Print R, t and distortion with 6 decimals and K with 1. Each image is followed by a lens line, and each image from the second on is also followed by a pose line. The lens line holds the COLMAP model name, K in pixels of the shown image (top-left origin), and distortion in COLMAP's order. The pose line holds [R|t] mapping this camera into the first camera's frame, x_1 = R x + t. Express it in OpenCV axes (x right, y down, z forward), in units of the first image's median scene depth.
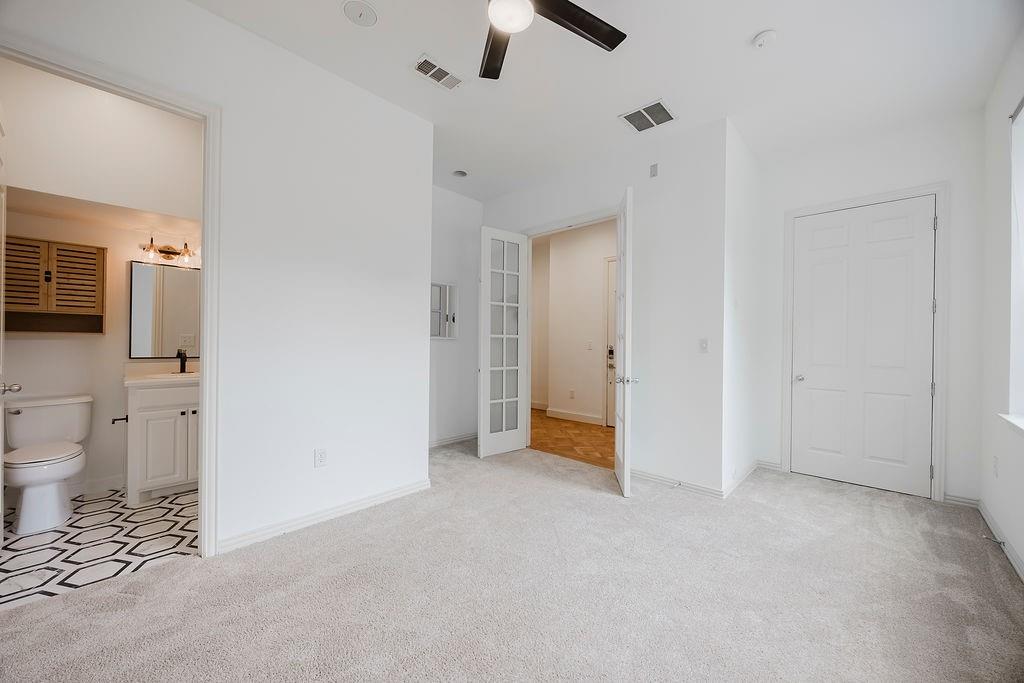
lens RADIAL K [[396.5, 0, 509.5], [0, 396.5, 339.6], [0, 0, 1]] dist [0.000577, -0.000108]
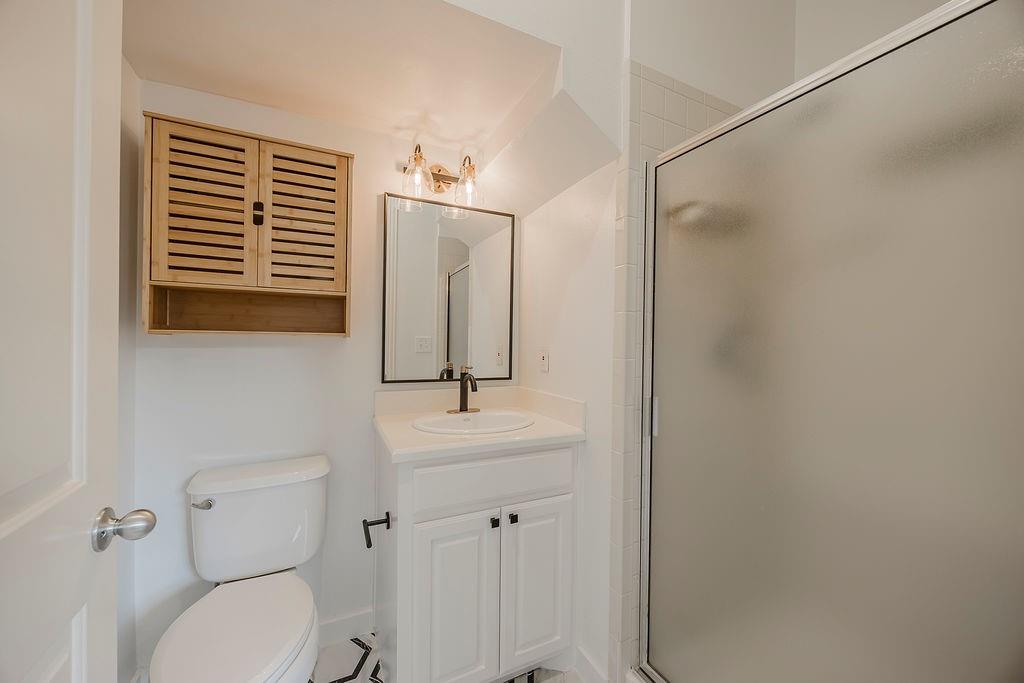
lens RADIAL K [[394.8, 0, 512.0], [0, 394.8, 341.5], [0, 0, 1]] dist [0.000272, 0.000046]
pose [[0.937046, 0.004205, -0.349181, -0.678294], [-0.002692, 0.999985, 0.004818, -0.009813], [0.349196, -0.003575, 0.937043, 0.629931]]
